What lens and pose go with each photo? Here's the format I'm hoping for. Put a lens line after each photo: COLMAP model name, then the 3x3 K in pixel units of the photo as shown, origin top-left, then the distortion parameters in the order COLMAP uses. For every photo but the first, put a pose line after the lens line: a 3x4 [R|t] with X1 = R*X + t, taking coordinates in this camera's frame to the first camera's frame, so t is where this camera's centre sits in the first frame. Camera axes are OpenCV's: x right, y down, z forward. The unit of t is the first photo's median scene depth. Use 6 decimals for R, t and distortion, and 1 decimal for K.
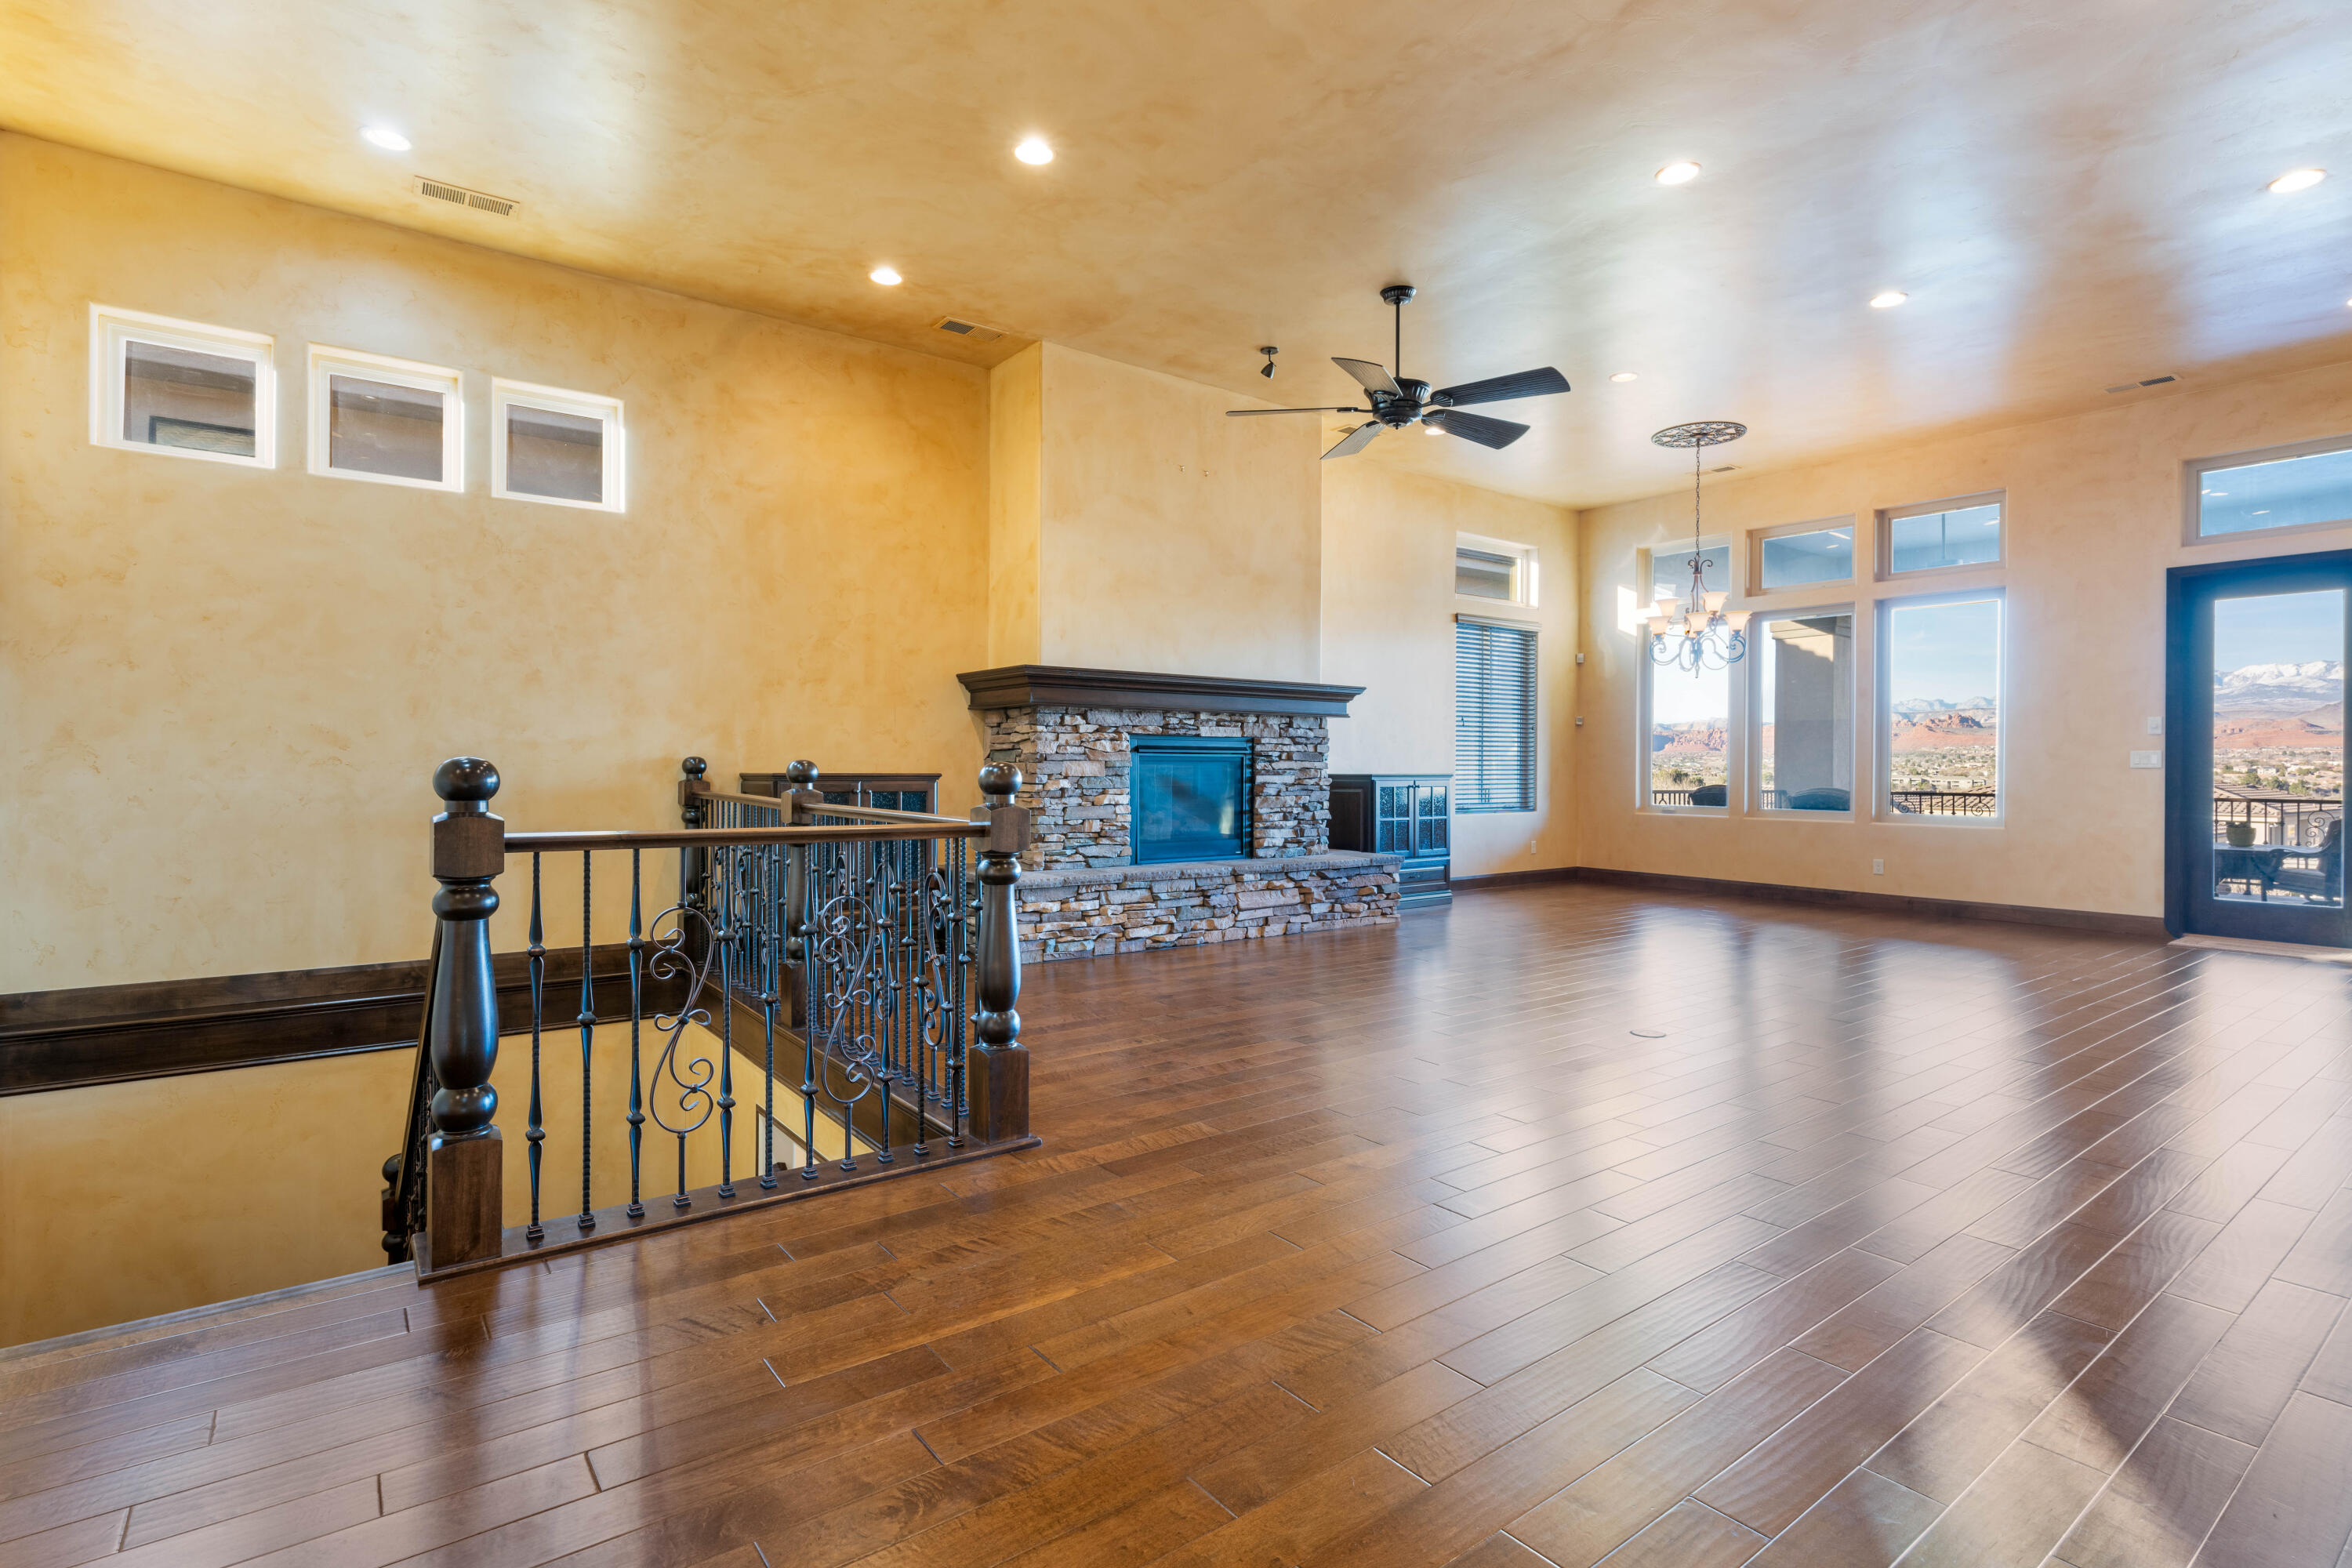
lens RADIAL K [[1137.4, 0, 1183.8], [0, 1137.4, 774.2], [0, 0, 1]] dist [-0.000210, 0.001921]
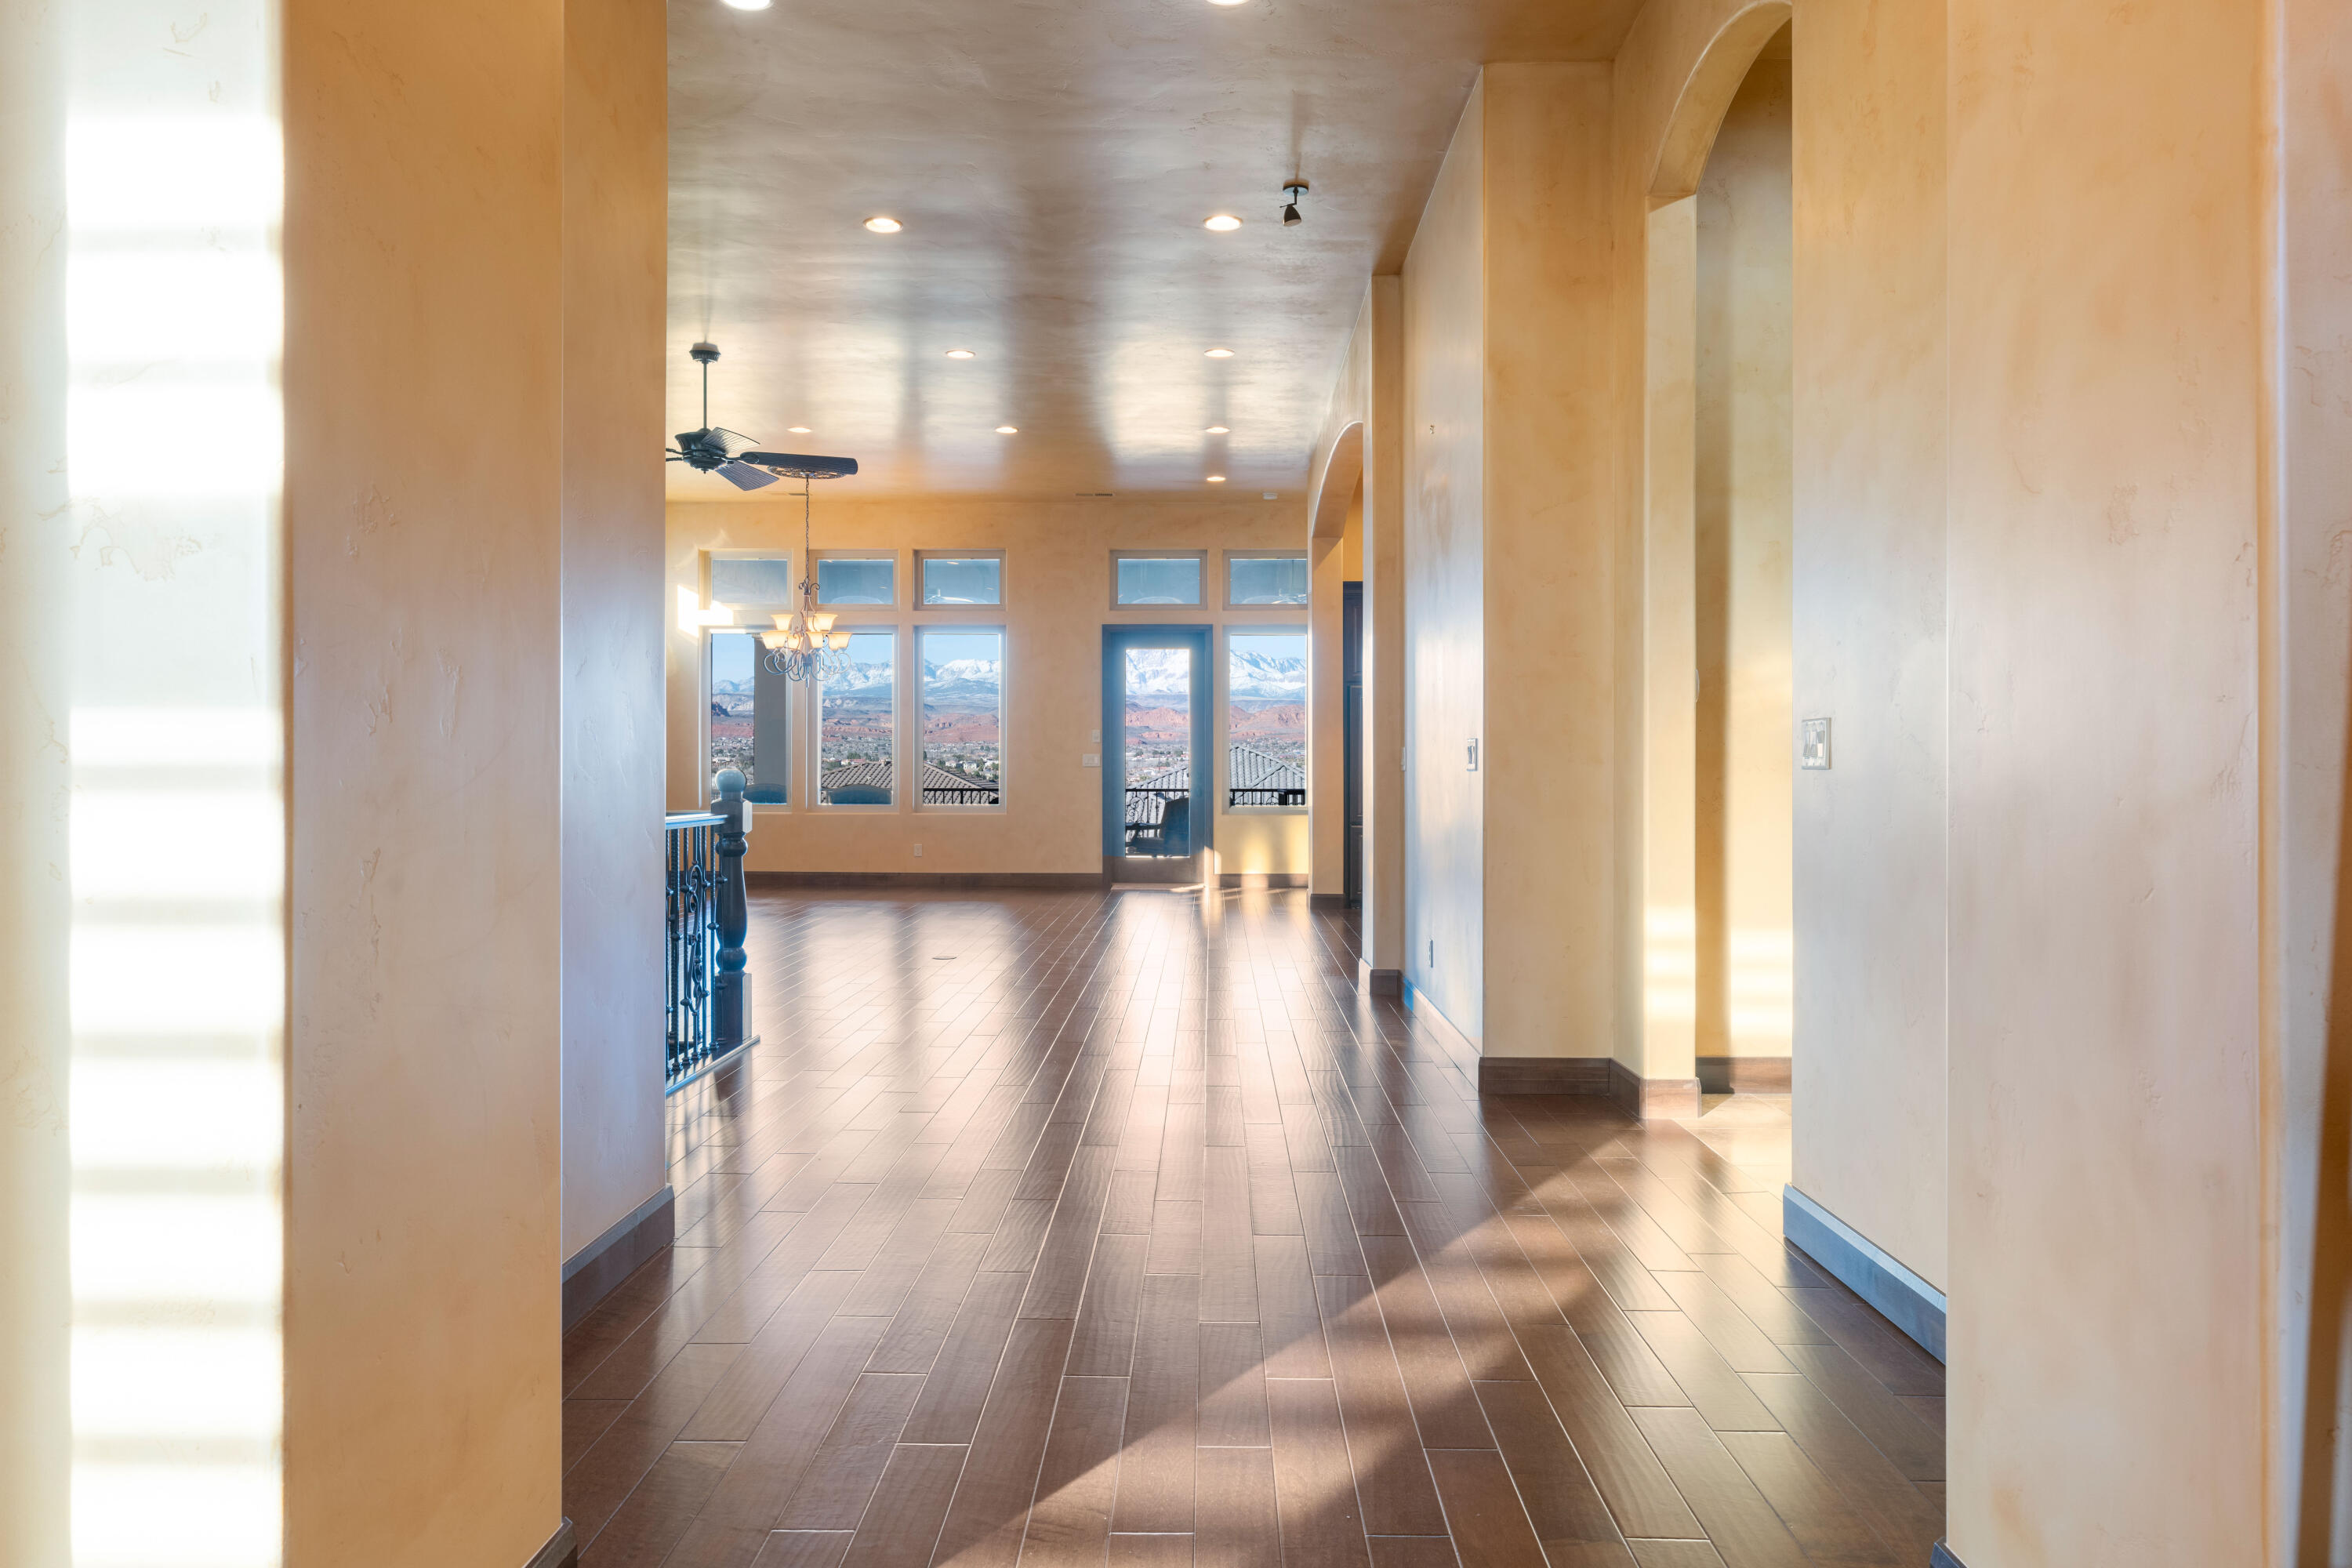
lens RADIAL K [[1566.9, 0, 1180.0], [0, 1566.9, 778.7], [0, 0, 1]] dist [0.002558, 0.000211]
pose [[0.622855, -0.008921, 0.782287, -0.853996], [0.005354, 0.999960, 0.007140, -0.006315], [-0.782319, -0.000259, 0.622878, -0.399780]]
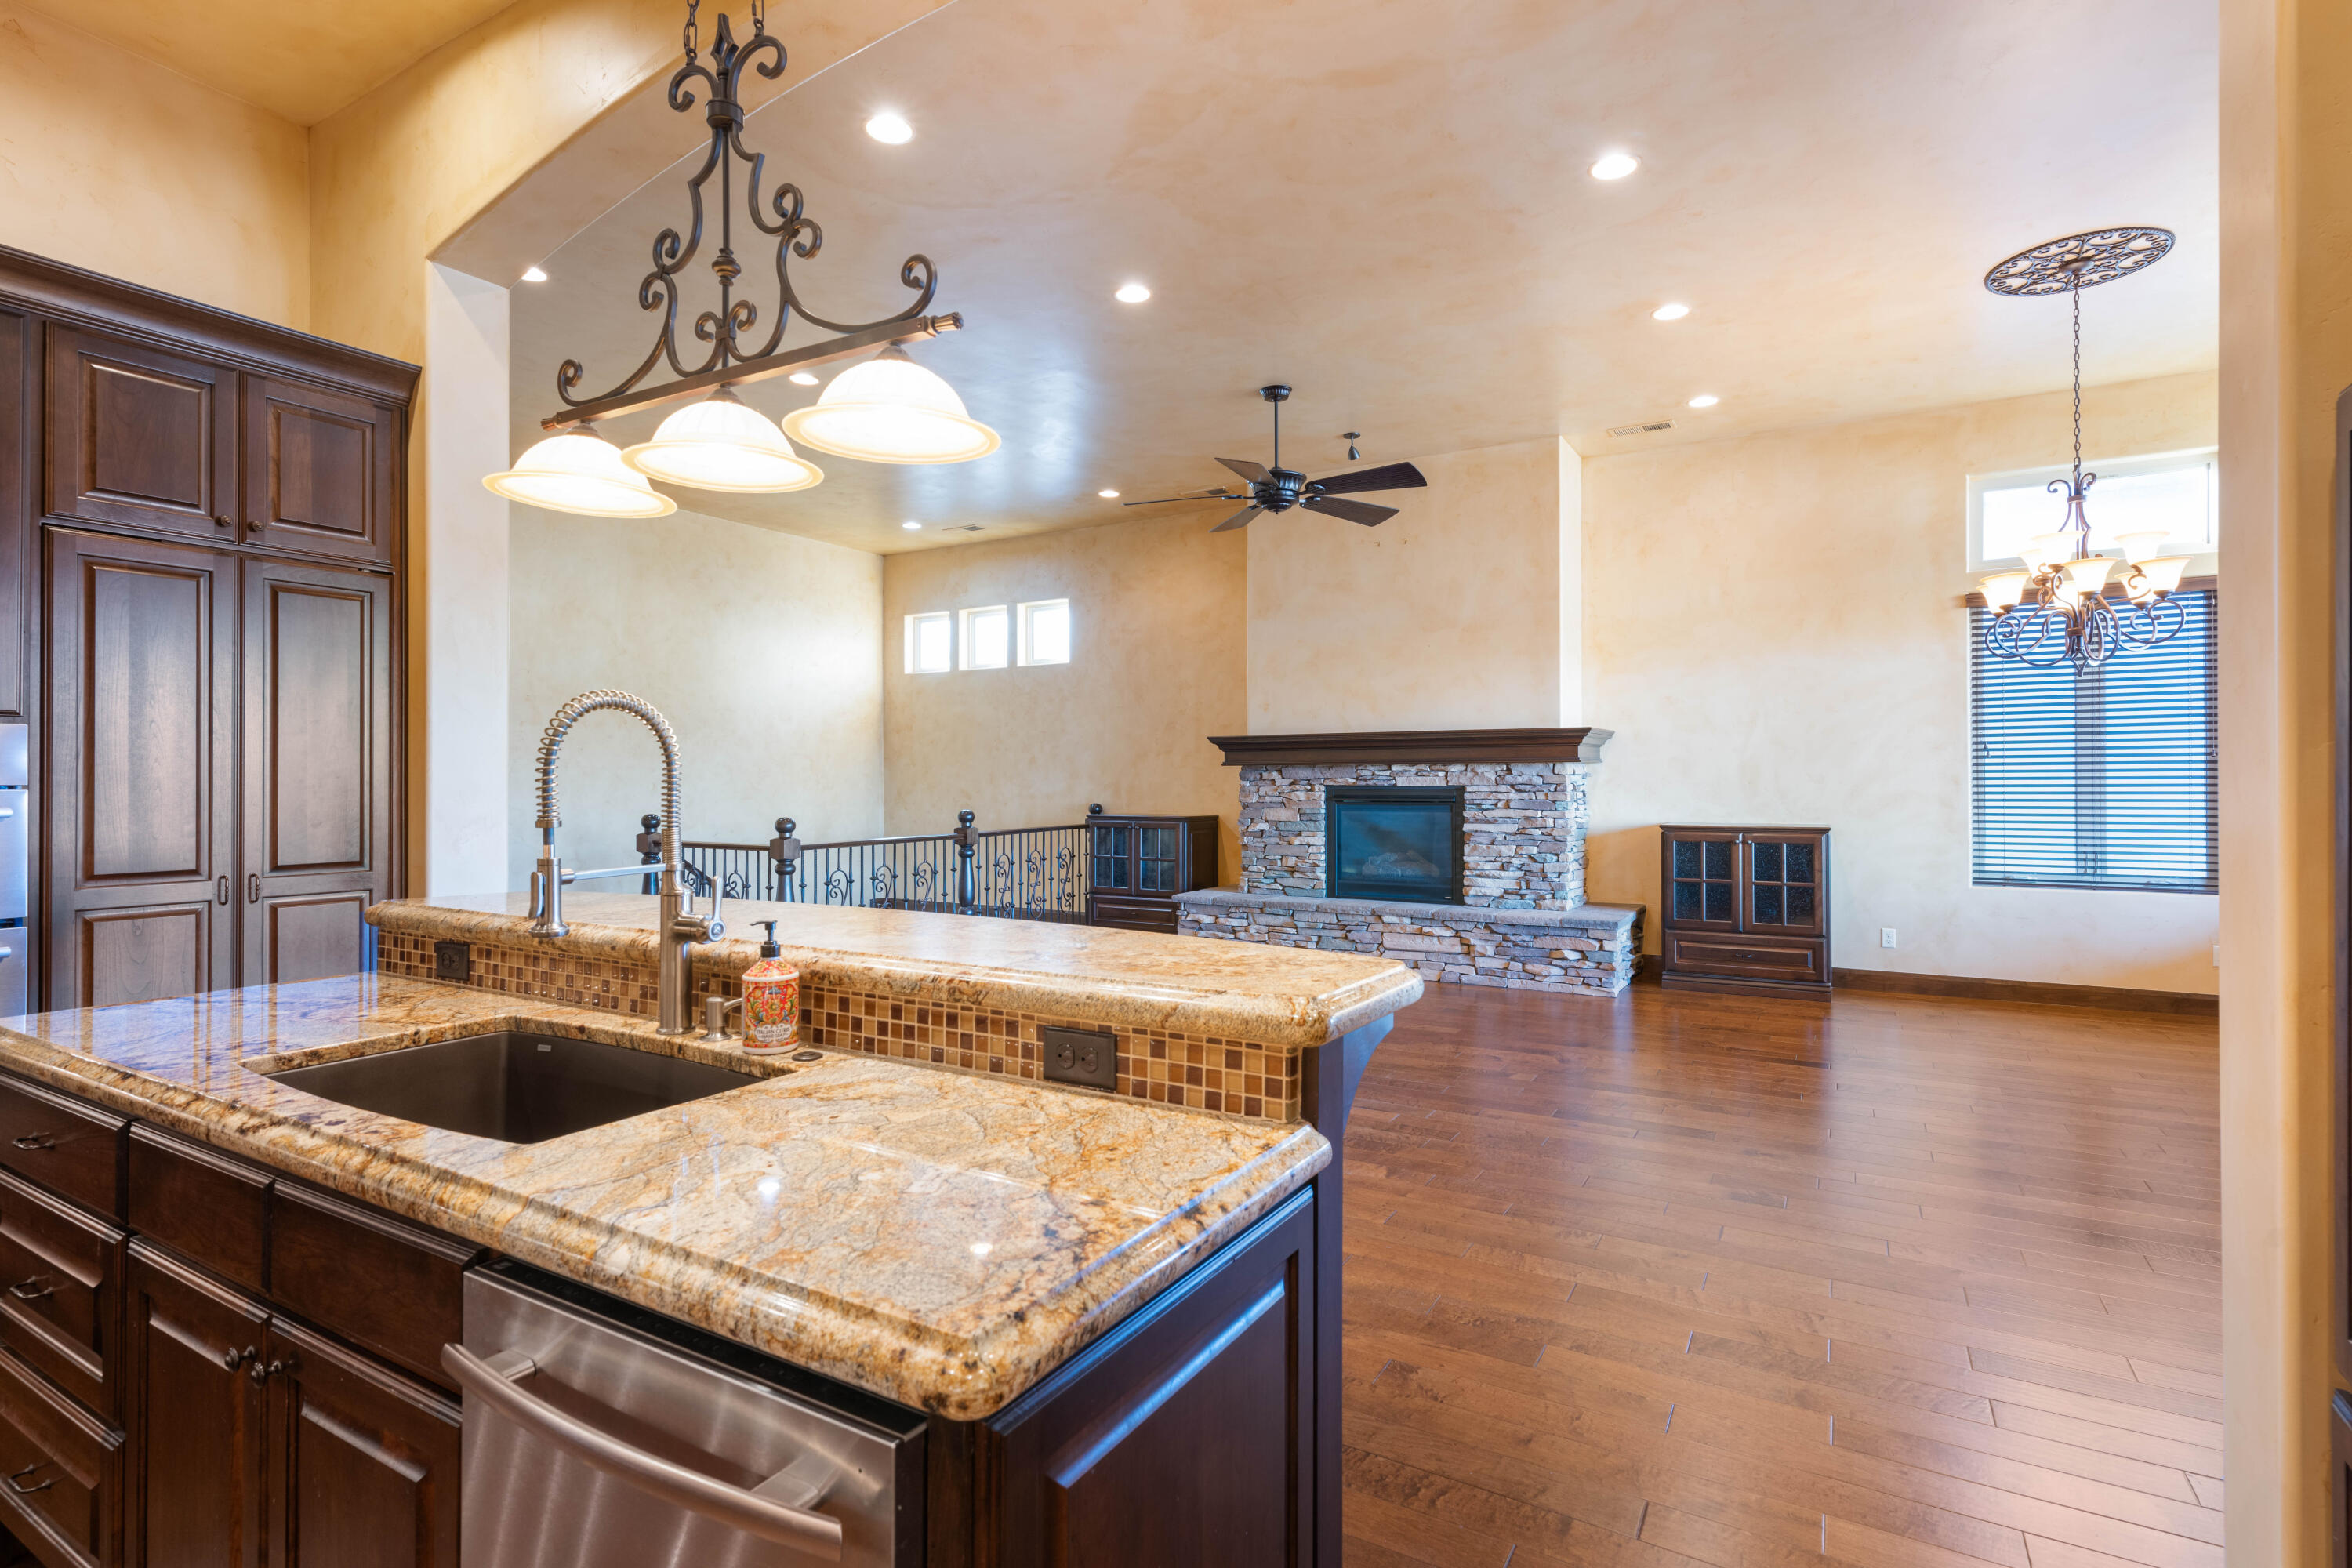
lens RADIAL K [[1137.4, 0, 1172.3], [0, 1137.4, 778.7], [0, 0, 1]] dist [-0.000210, 0.001921]
pose [[0.376571, -0.004543, -0.926377, 0.917297], [0.000778, 0.999989, -0.004588, -0.034713], [0.926387, 0.001007, 0.376570, 0.384912]]
